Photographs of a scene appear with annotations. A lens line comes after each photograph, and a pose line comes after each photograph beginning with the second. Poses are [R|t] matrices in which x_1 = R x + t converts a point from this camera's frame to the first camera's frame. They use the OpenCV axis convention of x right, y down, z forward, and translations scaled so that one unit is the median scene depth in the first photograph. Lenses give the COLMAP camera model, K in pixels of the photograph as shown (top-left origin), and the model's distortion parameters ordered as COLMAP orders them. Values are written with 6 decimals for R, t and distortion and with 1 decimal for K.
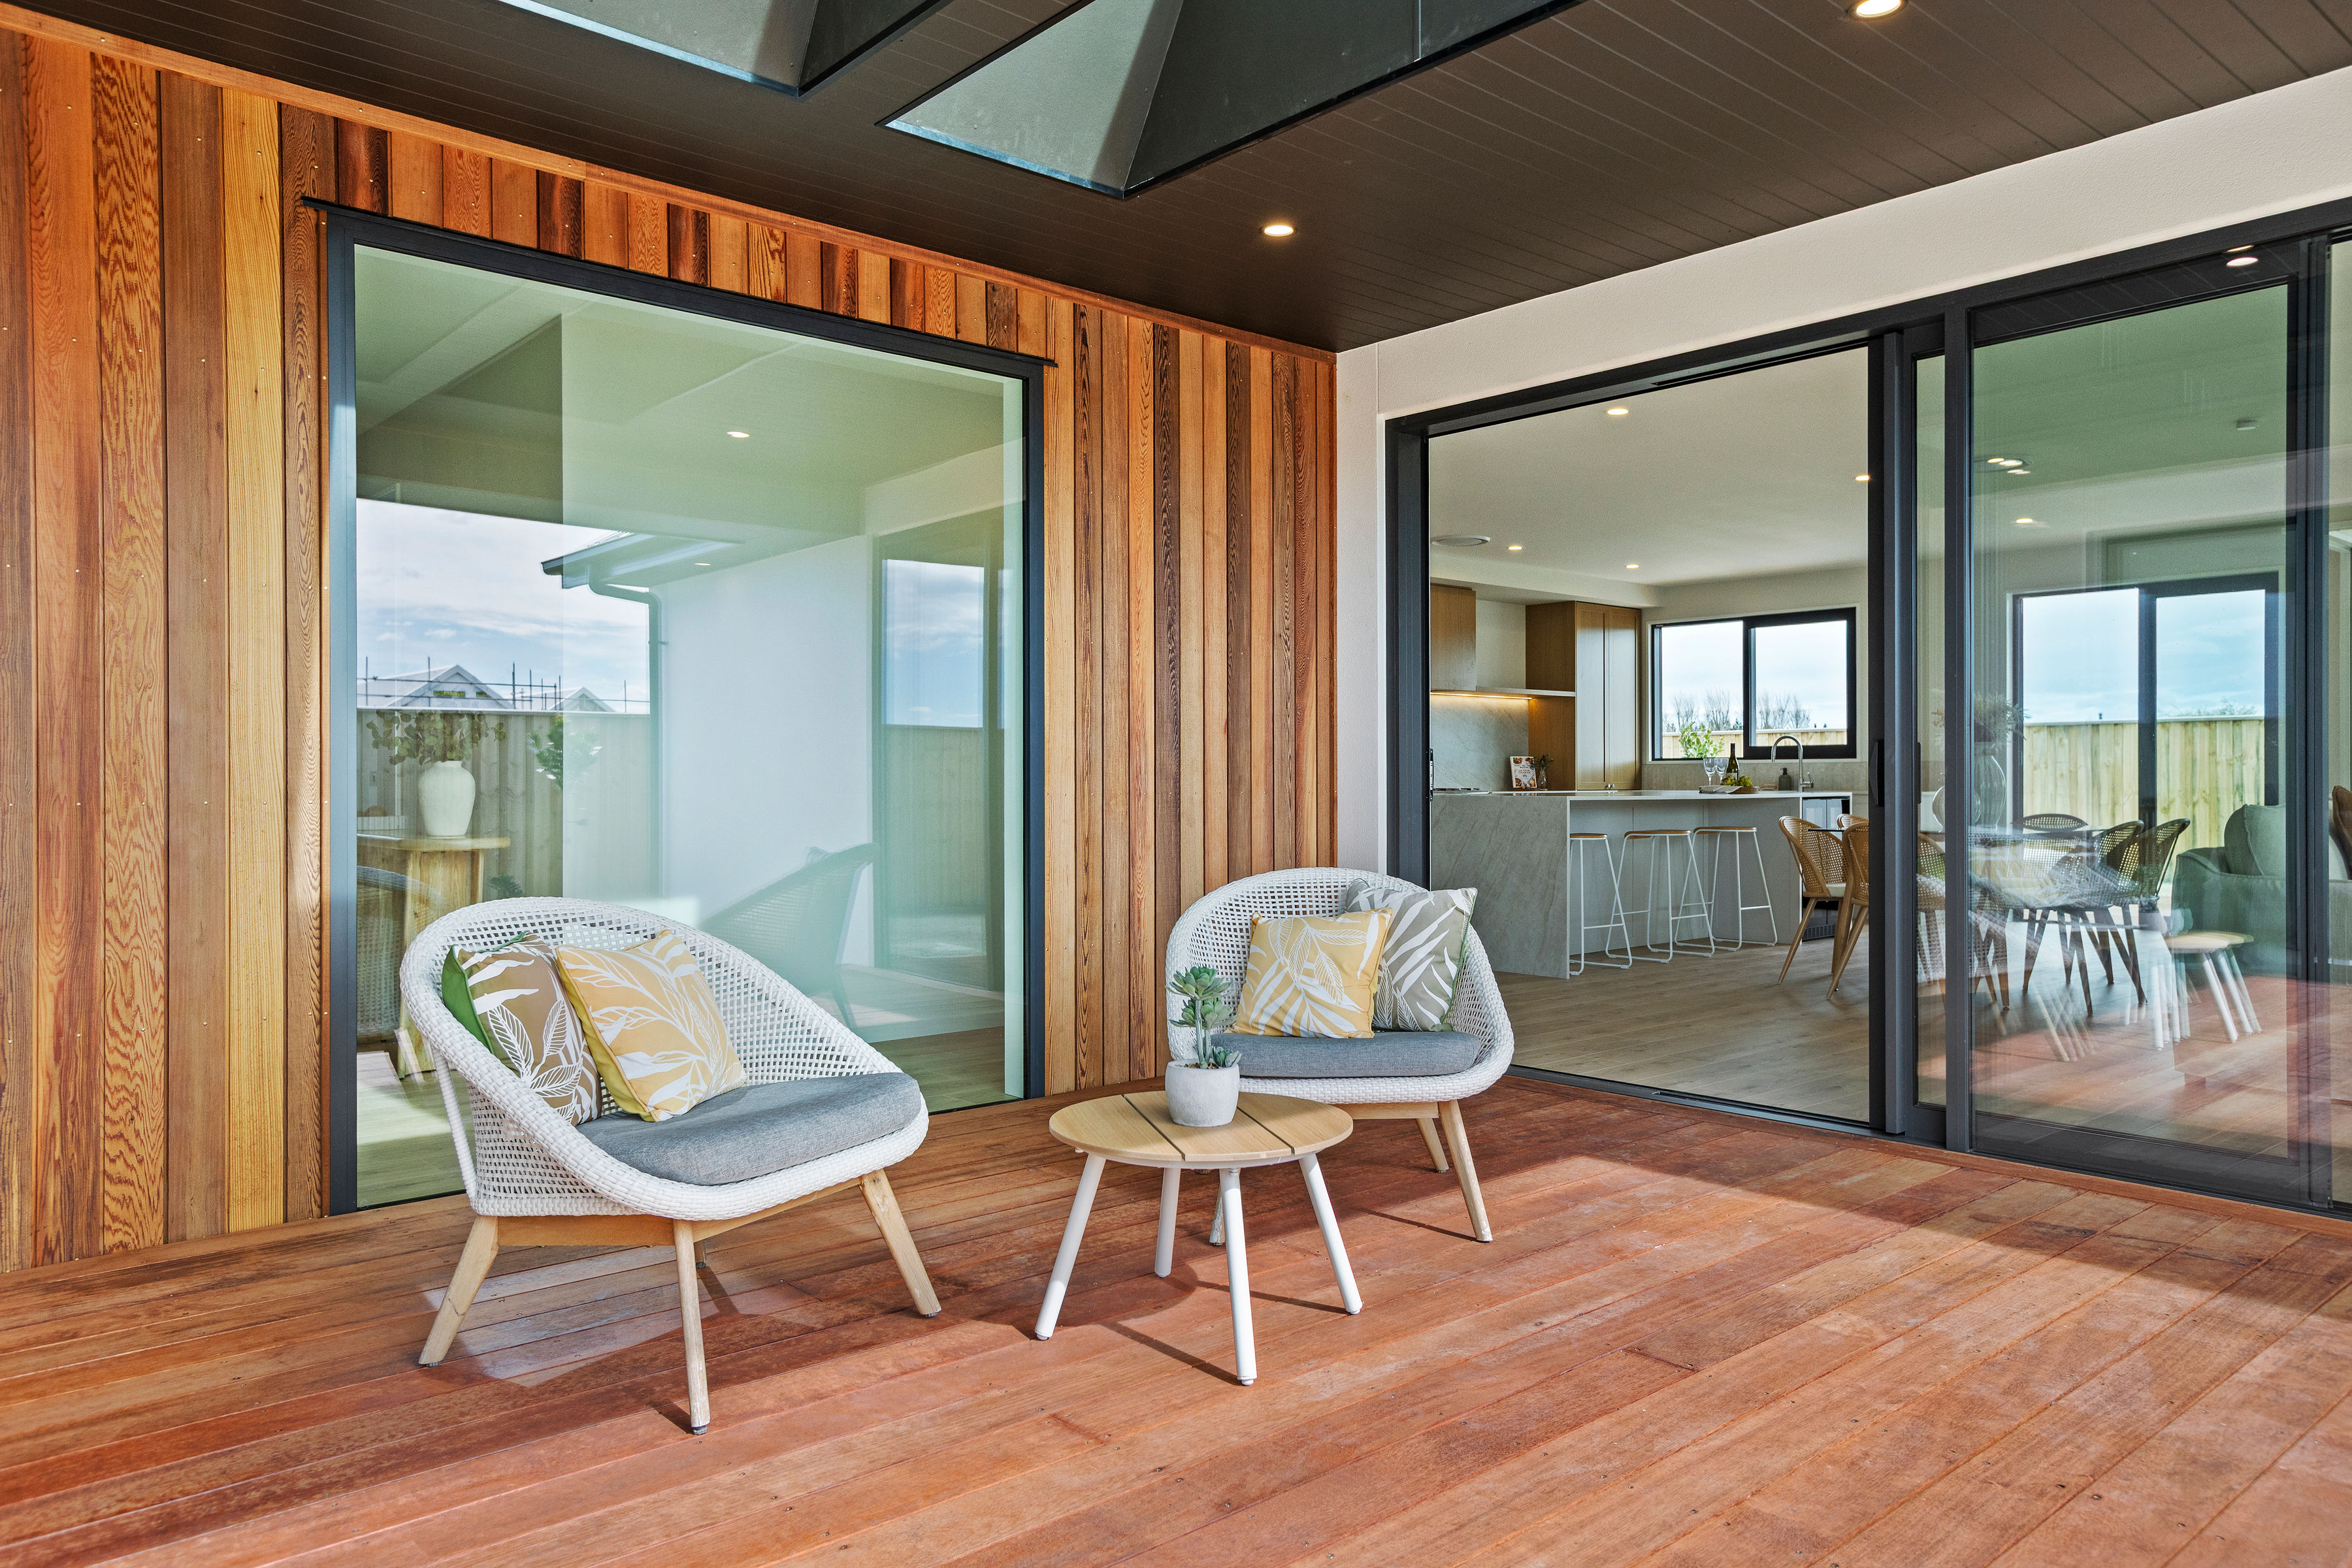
lens RADIAL K [[1577.4, 0, 1174.7], [0, 1577.4, 774.4], [0, 0, 1]] dist [0.001532, 0.001317]
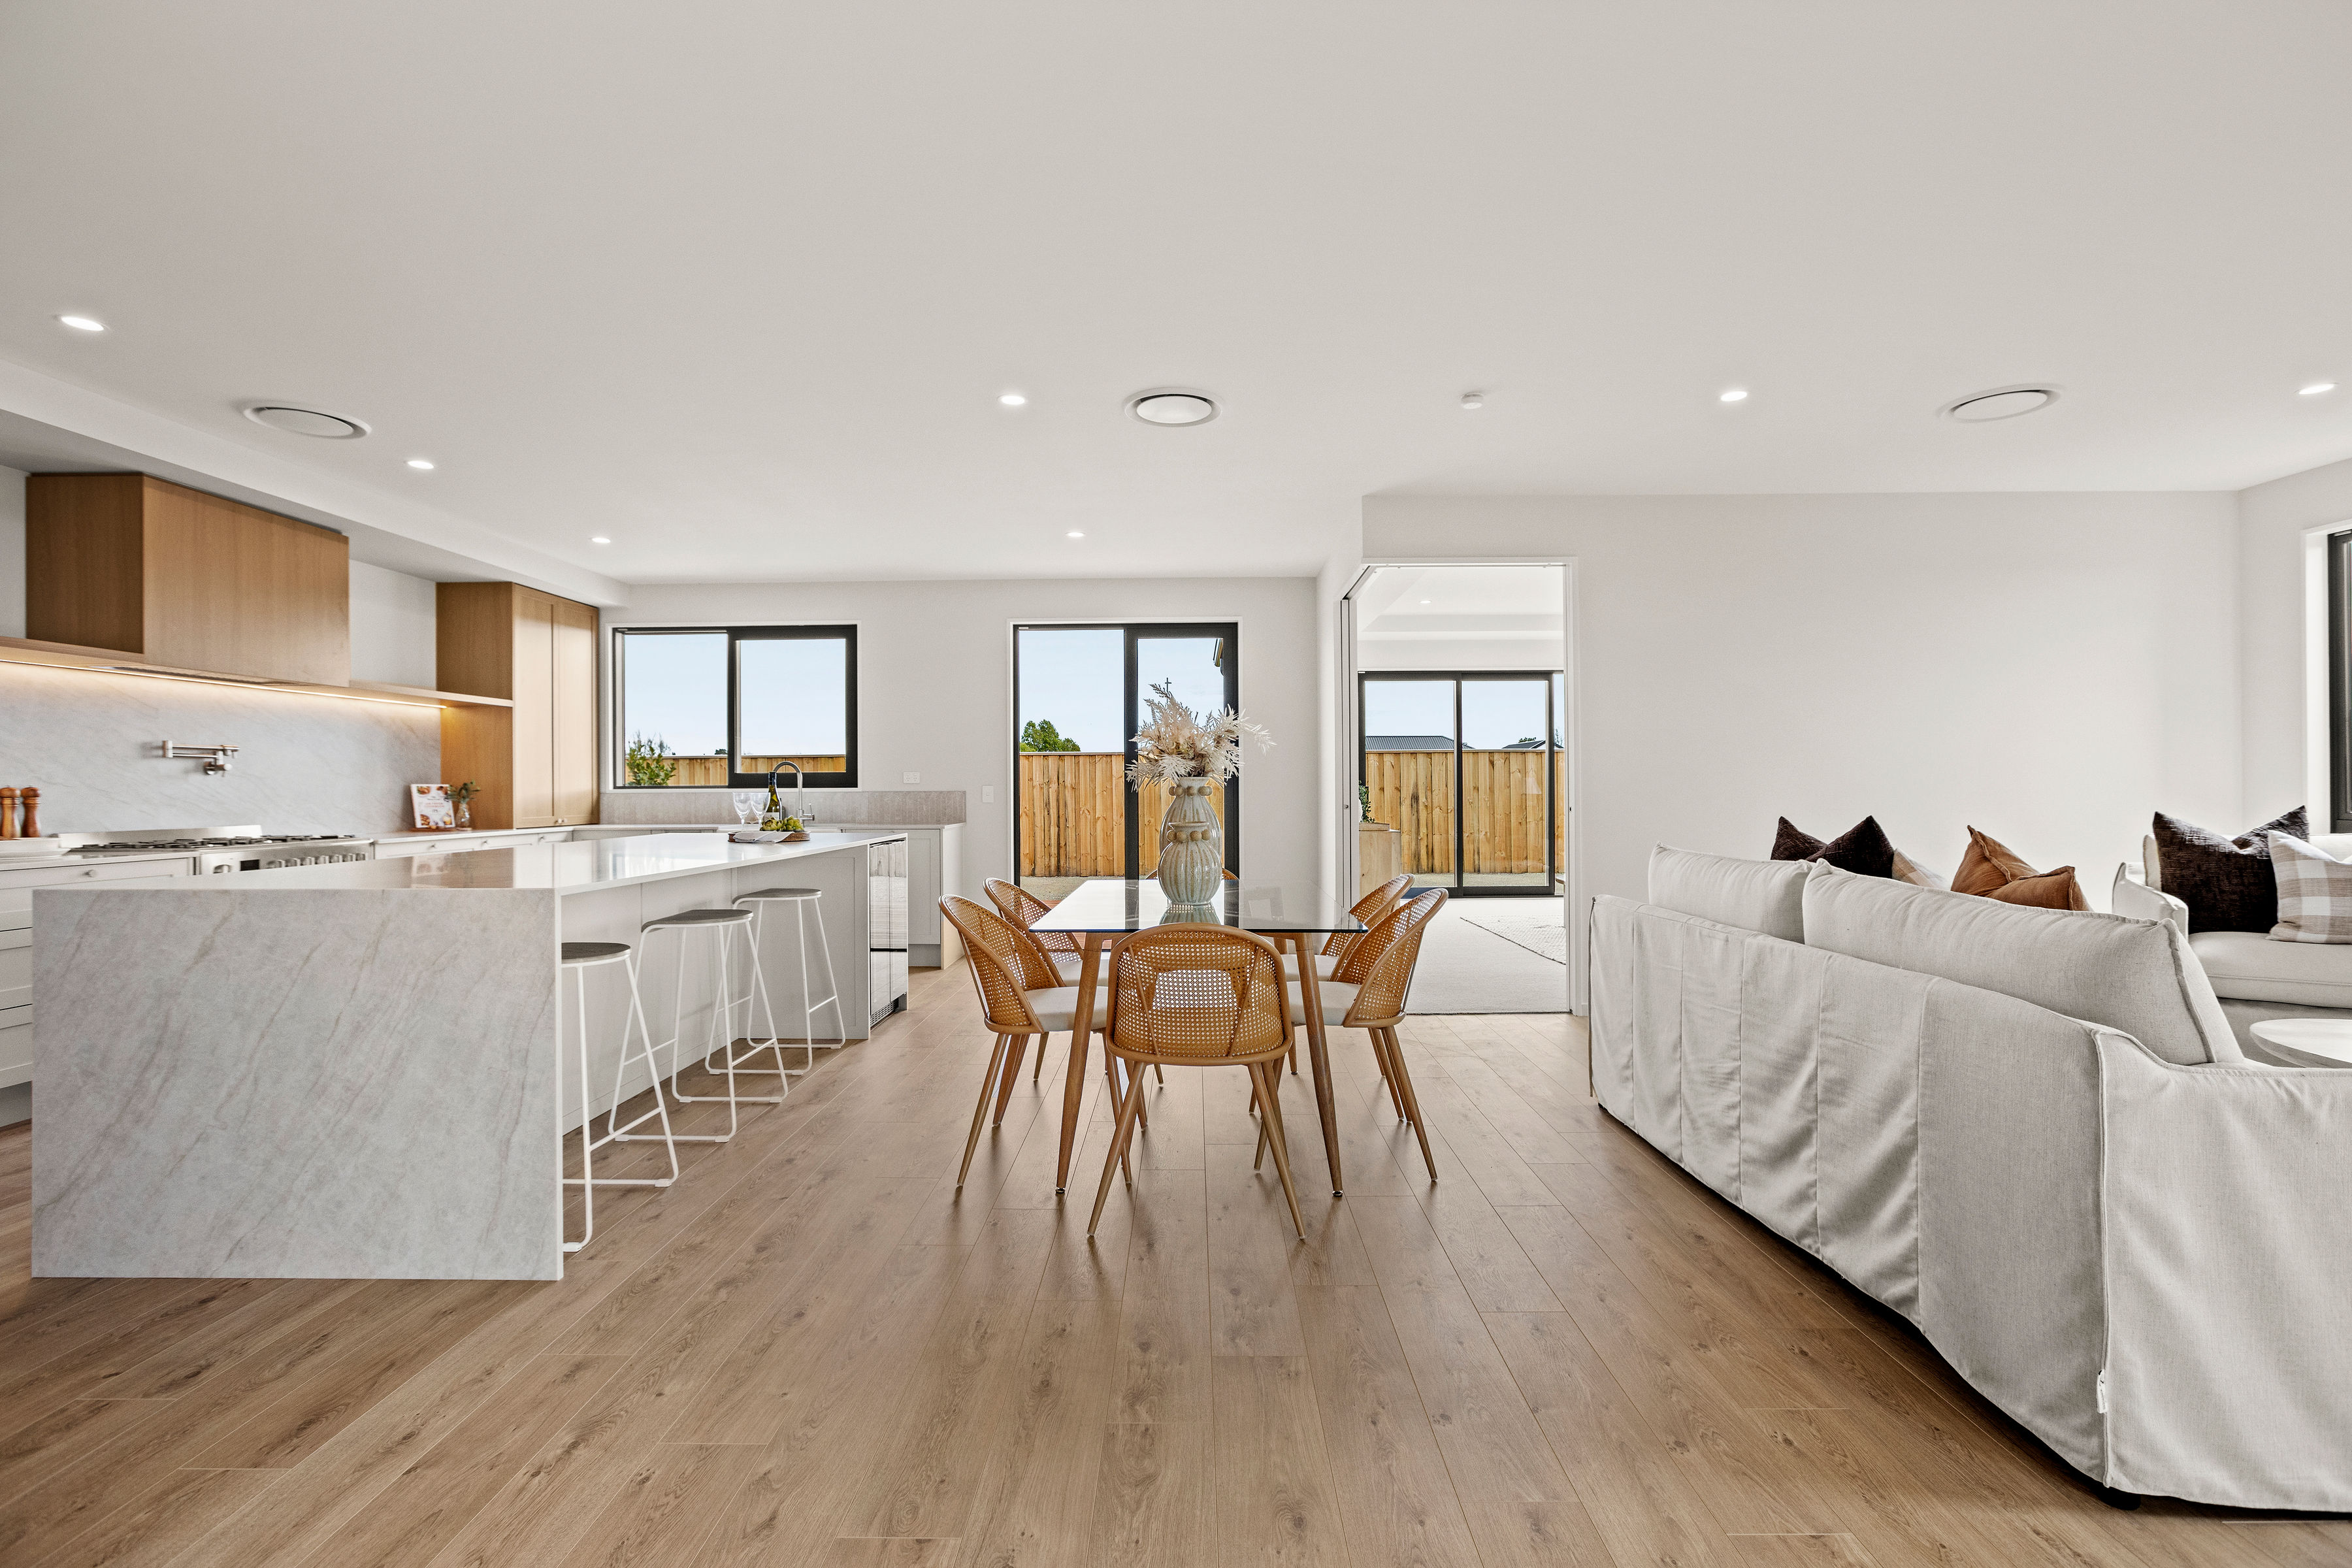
lens RADIAL K [[1078.3, 0, 1197.3], [0, 1078.3, 792.4], [0, 0, 1]] dist [-0.025200, 0.007768]
pose [[0.665409, -0.004198, 0.746467, 0.087260], [0.001040, 0.999988, 0.004697, -0.009622], [-0.746478, -0.002350, 0.665406, 0.405217]]
